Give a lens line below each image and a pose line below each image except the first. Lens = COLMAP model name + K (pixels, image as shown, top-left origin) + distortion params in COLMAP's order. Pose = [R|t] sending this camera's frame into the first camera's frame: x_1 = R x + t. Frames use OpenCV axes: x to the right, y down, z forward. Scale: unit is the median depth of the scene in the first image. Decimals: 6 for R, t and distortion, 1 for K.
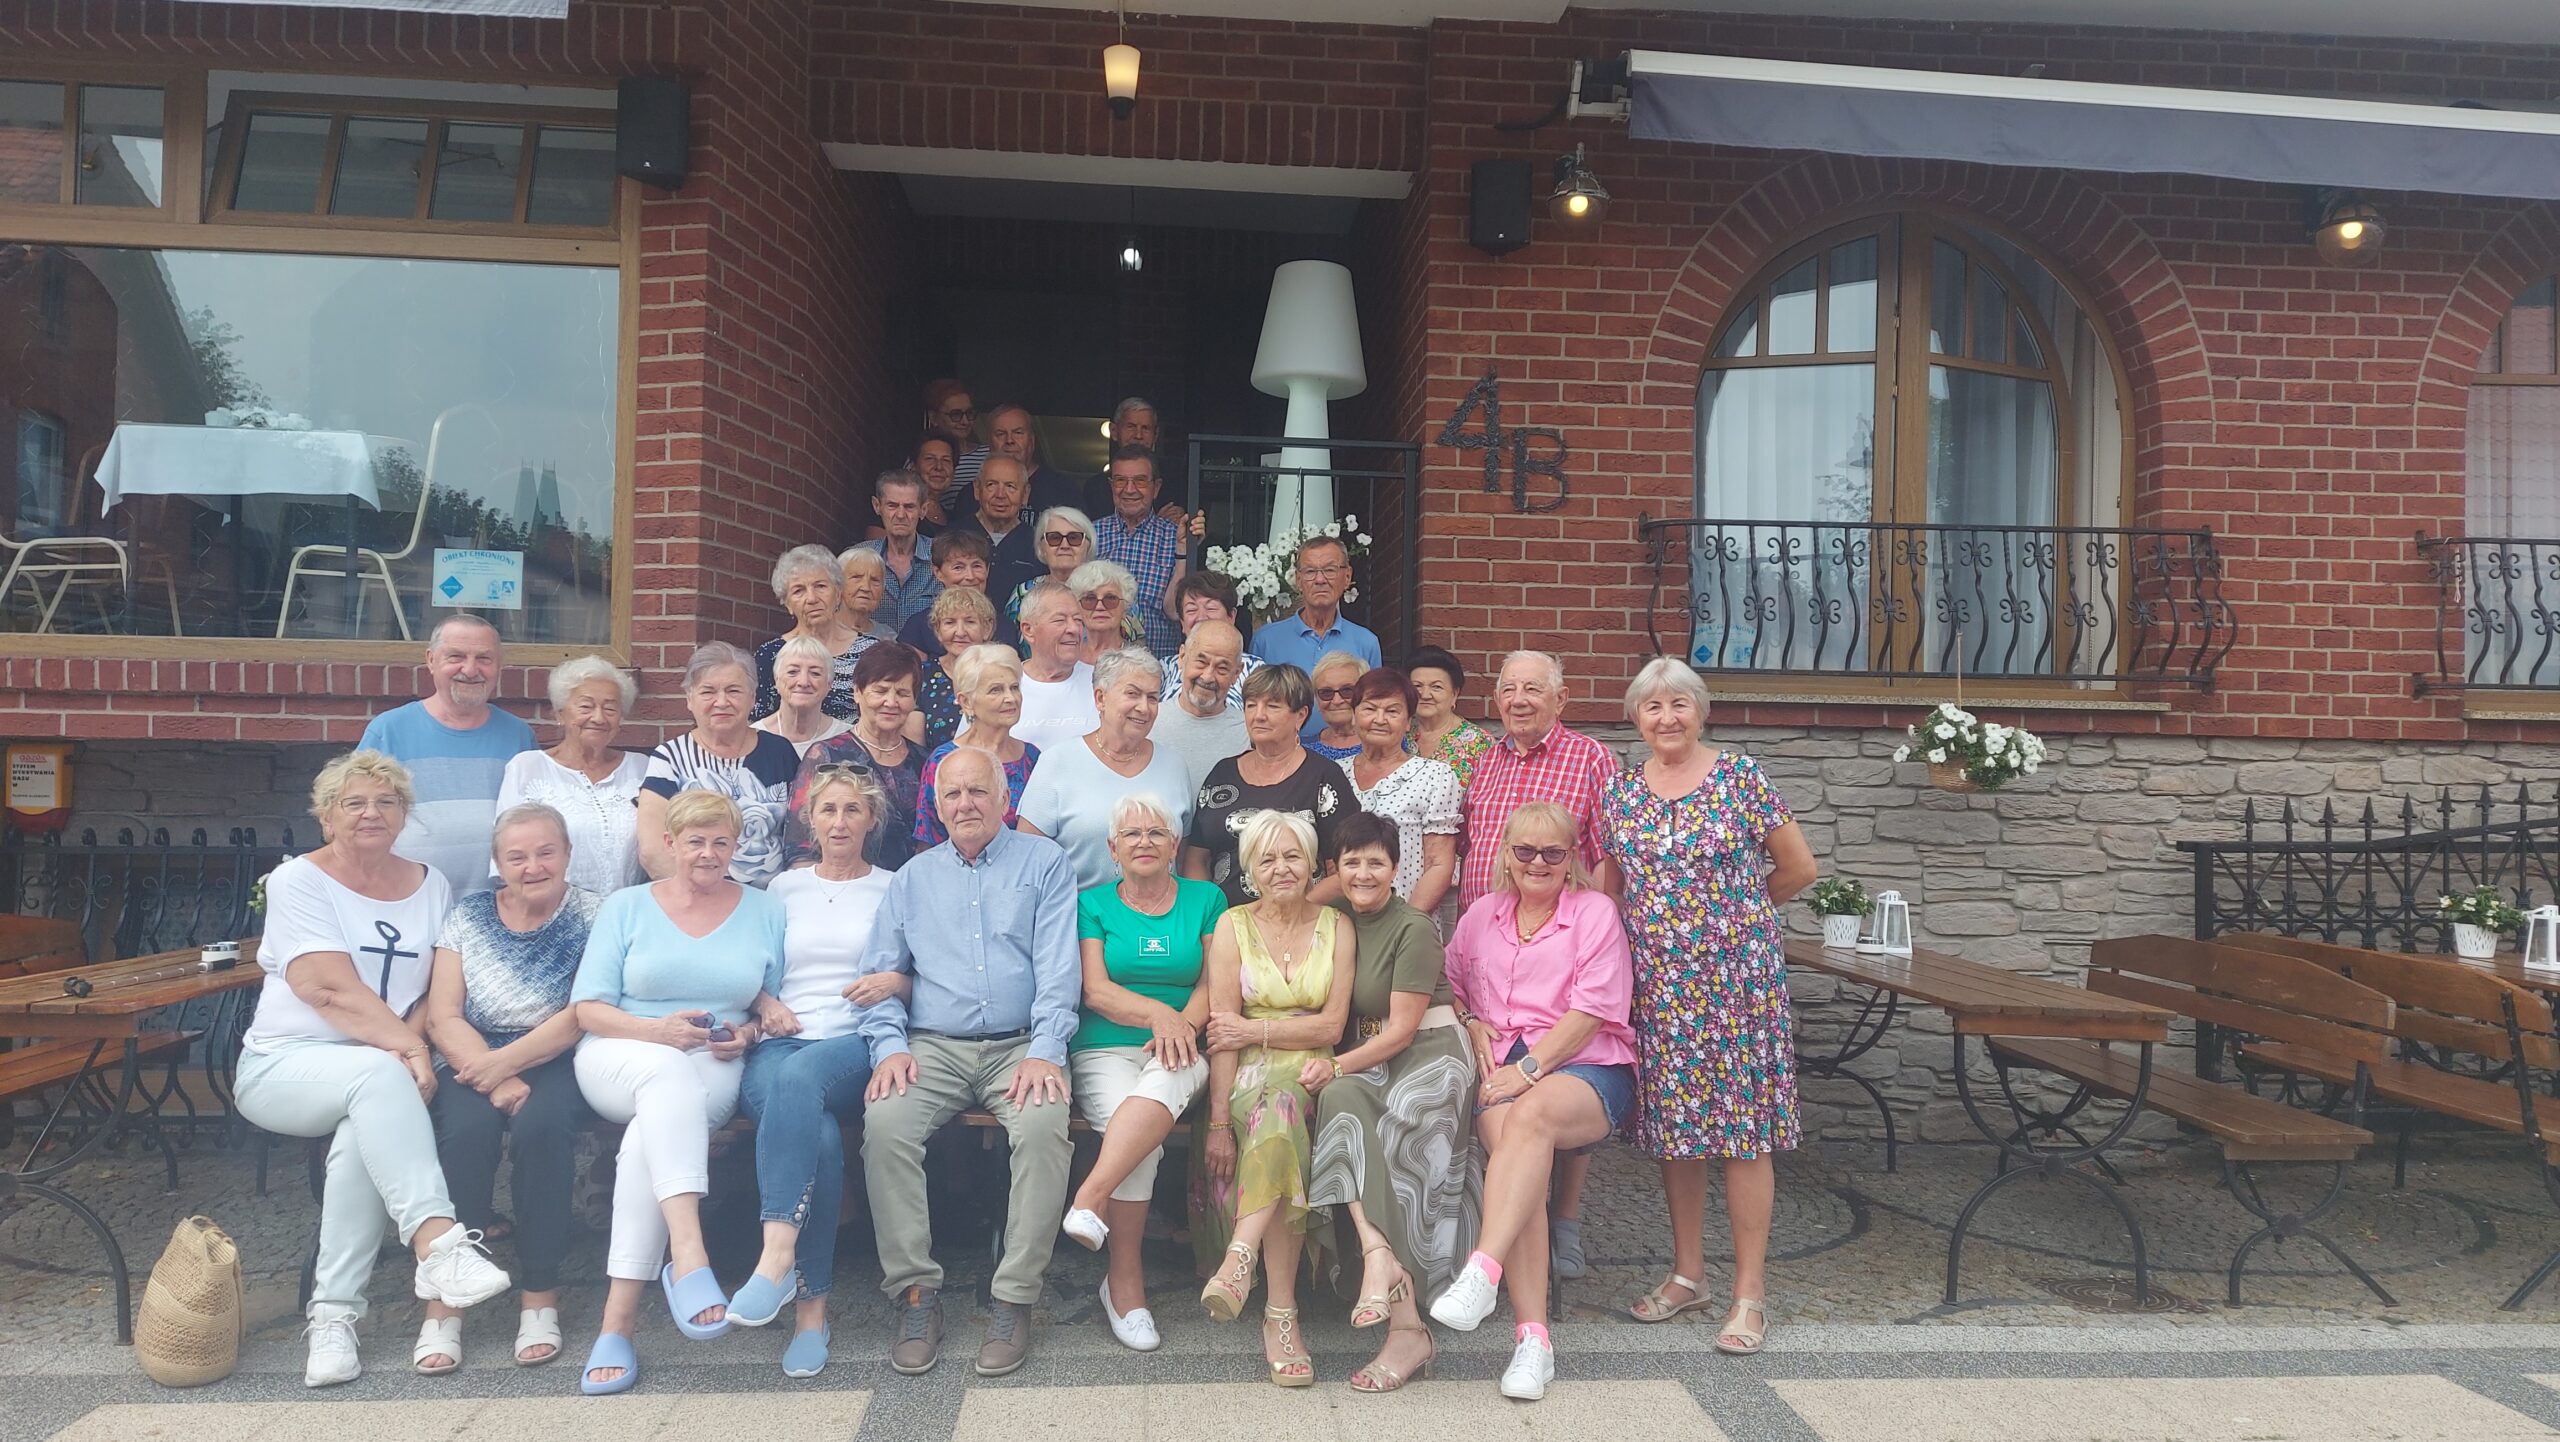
lens RADIAL K [[1926.7, 0, 1279.3], [0, 1926.7, 730.1], [0, 0, 1]] dist [0.074745, -0.059376]
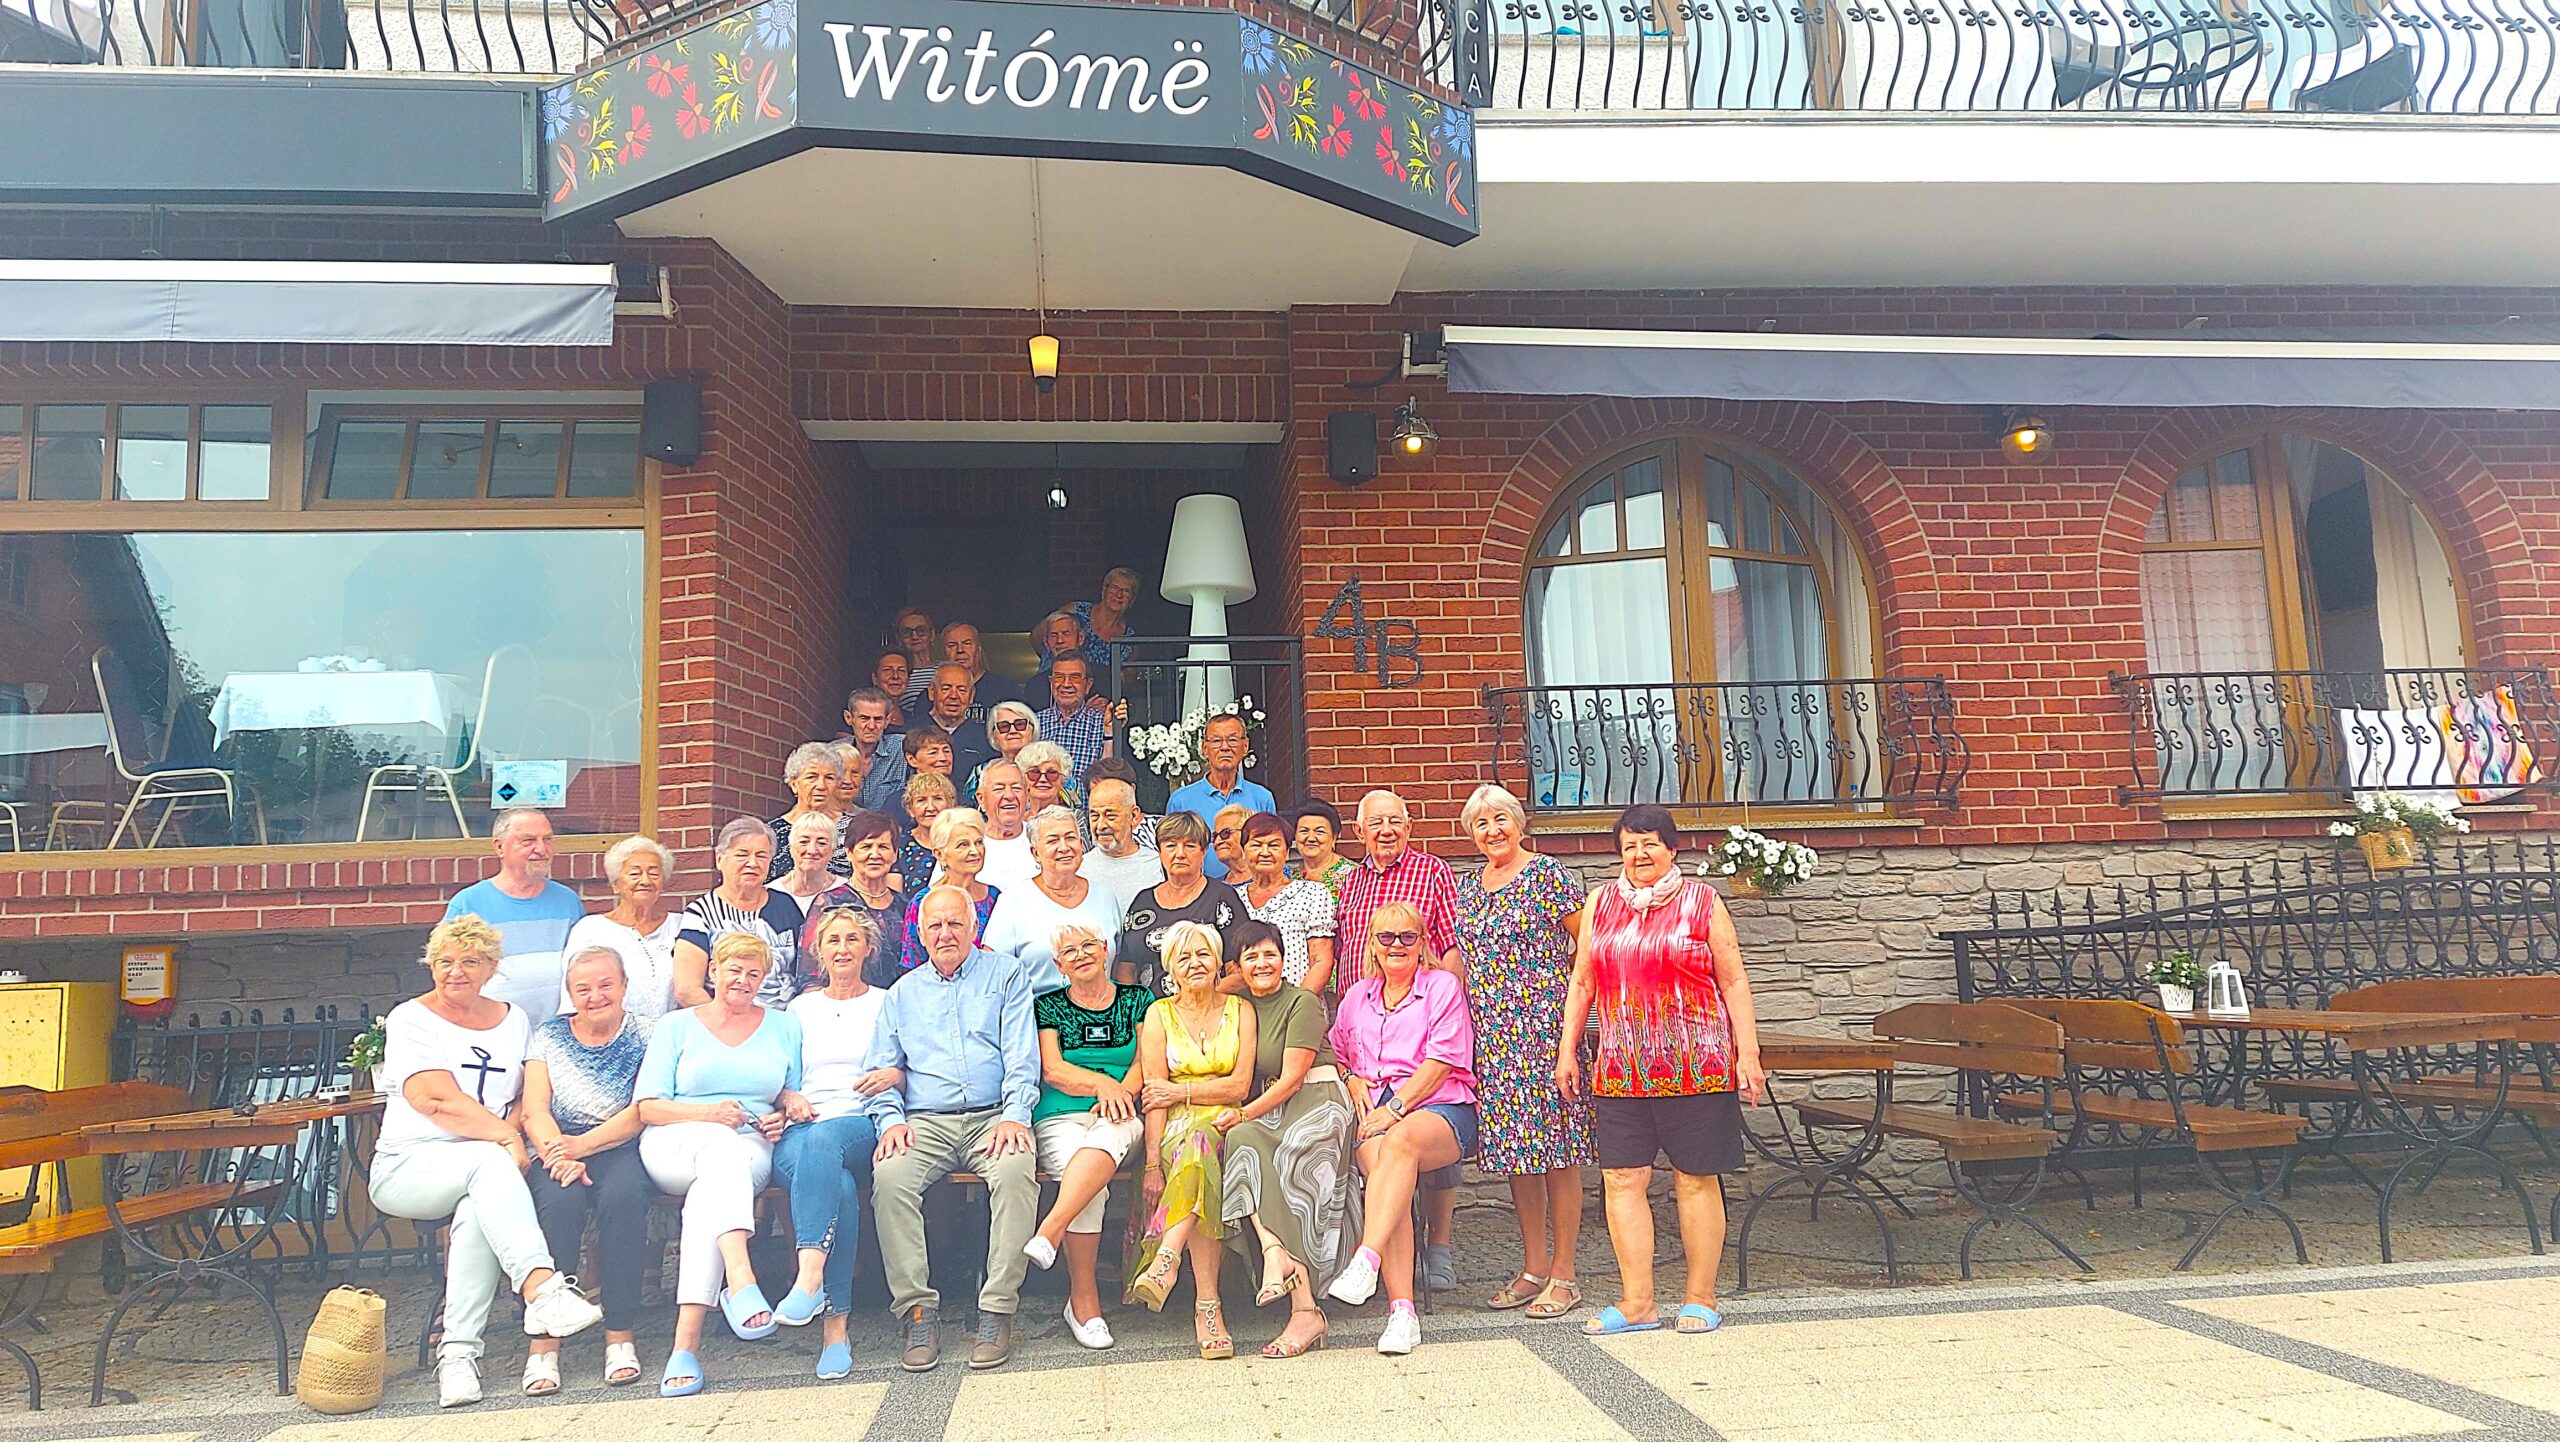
lens RADIAL K [[1926.7, 0, 1285.2], [0, 1926.7, 701.1], [0, 0, 1]] dist [0.074745, -0.059376]
pose [[0.998057, -0.049530, 0.037807, 0.016513], [0.053806, 0.991064, -0.122056, 0.044119], [-0.031424, 0.123853, 0.991803, -0.224138]]
